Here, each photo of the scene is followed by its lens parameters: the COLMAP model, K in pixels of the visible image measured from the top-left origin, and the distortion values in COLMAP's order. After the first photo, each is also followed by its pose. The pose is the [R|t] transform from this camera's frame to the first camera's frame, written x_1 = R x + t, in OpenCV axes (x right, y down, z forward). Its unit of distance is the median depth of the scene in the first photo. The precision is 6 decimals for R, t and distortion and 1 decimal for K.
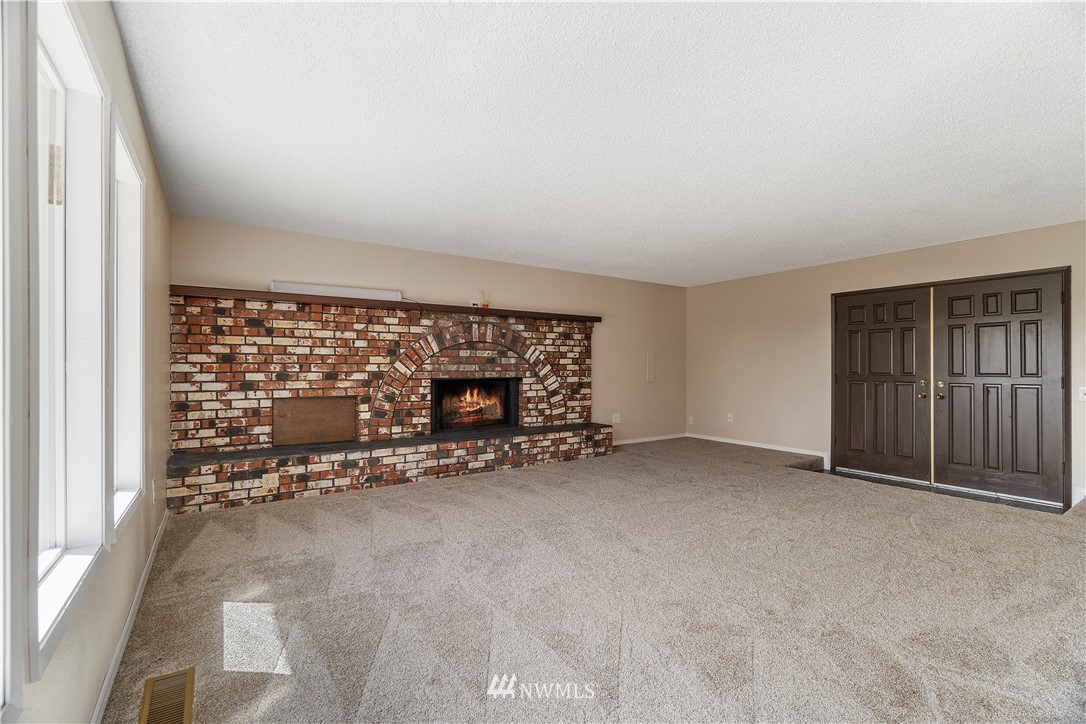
lens RADIAL K [[472.0, 0, 539.0], [0, 472.0, 367.1], [0, 0, 1]] dist [-0.003657, -0.000125]
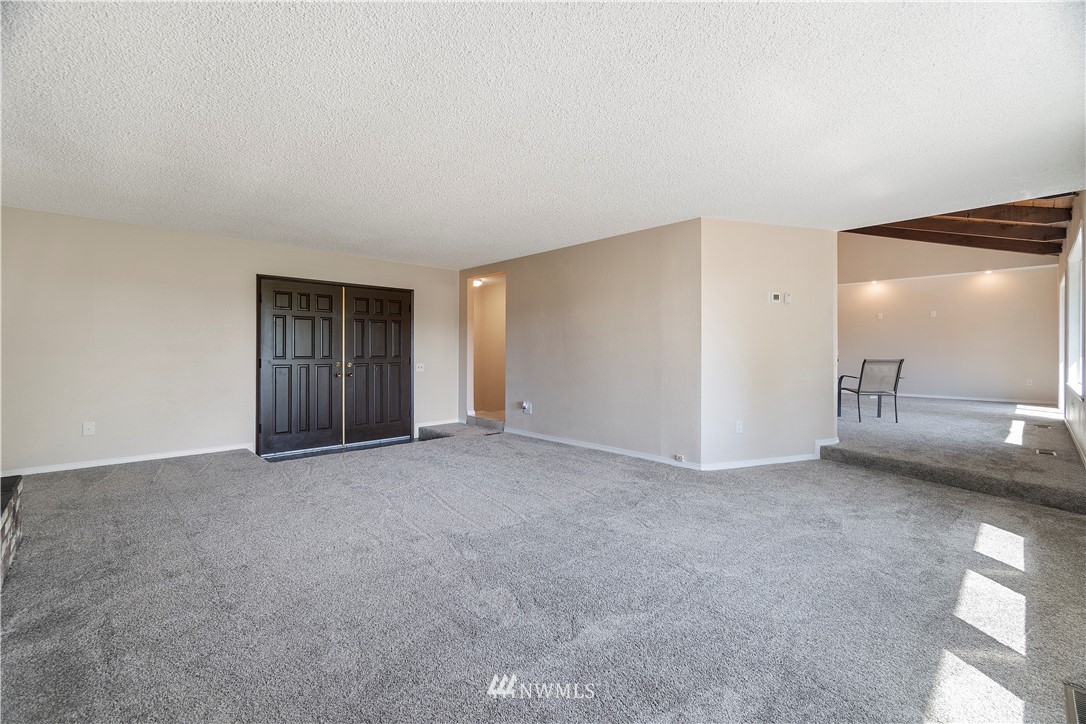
lens RADIAL K [[472.0, 0, 537.4], [0, 472.0, 359.1], [0, 0, 1]] dist [-0.003657, -0.000125]
pose [[-0.155128, -0.016012, 0.987765, -0.464708], [-0.003959, 0.999871, 0.015587, -0.001687], [-0.987886, -0.001493, -0.155172, 0.684640]]
